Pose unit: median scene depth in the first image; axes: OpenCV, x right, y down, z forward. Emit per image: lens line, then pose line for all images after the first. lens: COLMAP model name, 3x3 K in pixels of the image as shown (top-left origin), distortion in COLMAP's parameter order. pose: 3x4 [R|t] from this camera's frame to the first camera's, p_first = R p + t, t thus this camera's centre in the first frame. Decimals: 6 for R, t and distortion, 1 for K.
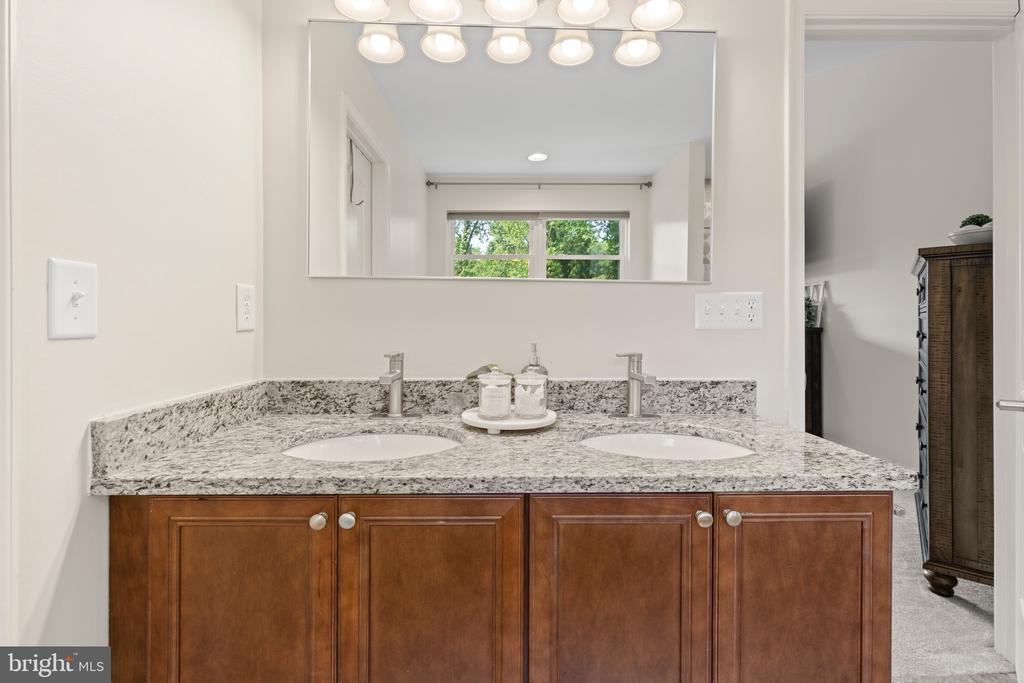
lens RADIAL K [[453.1, 0, 523.3], [0, 453.1, 323.2], [0, 0, 1]] dist [0.000832, -0.001175]
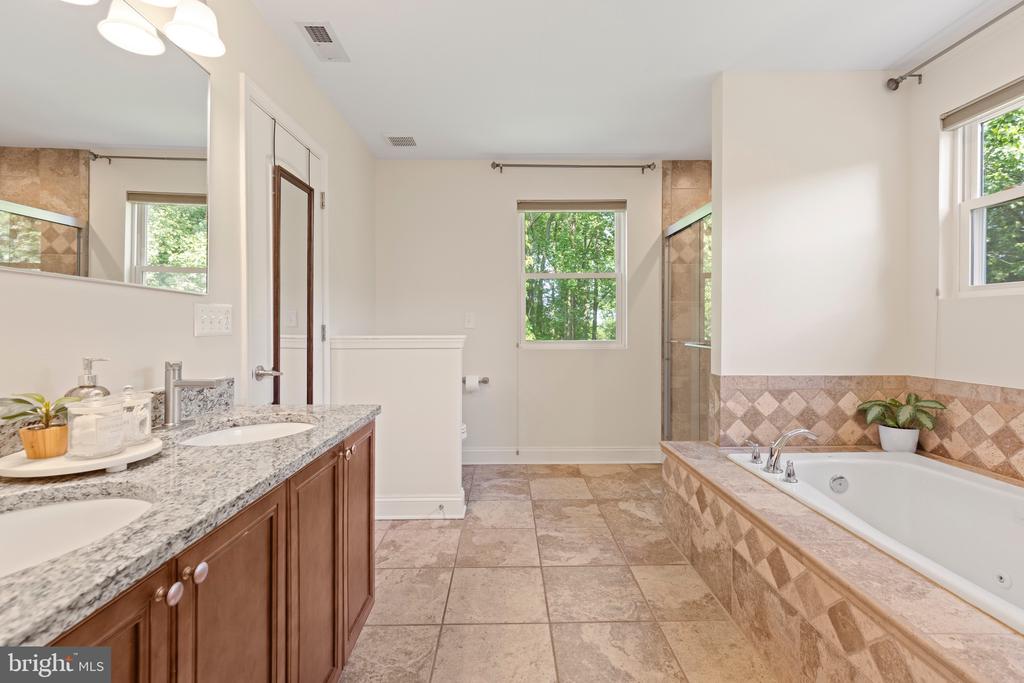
lens RADIAL K [[453.1, 0, 513.7], [0, 453.1, 332.9], [0, 0, 1]] dist [0.000832, -0.001175]
pose [[0.012630, -0.015432, 0.999801, -1.192601], [-0.000326, 0.999881, 0.015437, -0.018574], [-0.999920, -0.000520, 0.012623, 0.405549]]
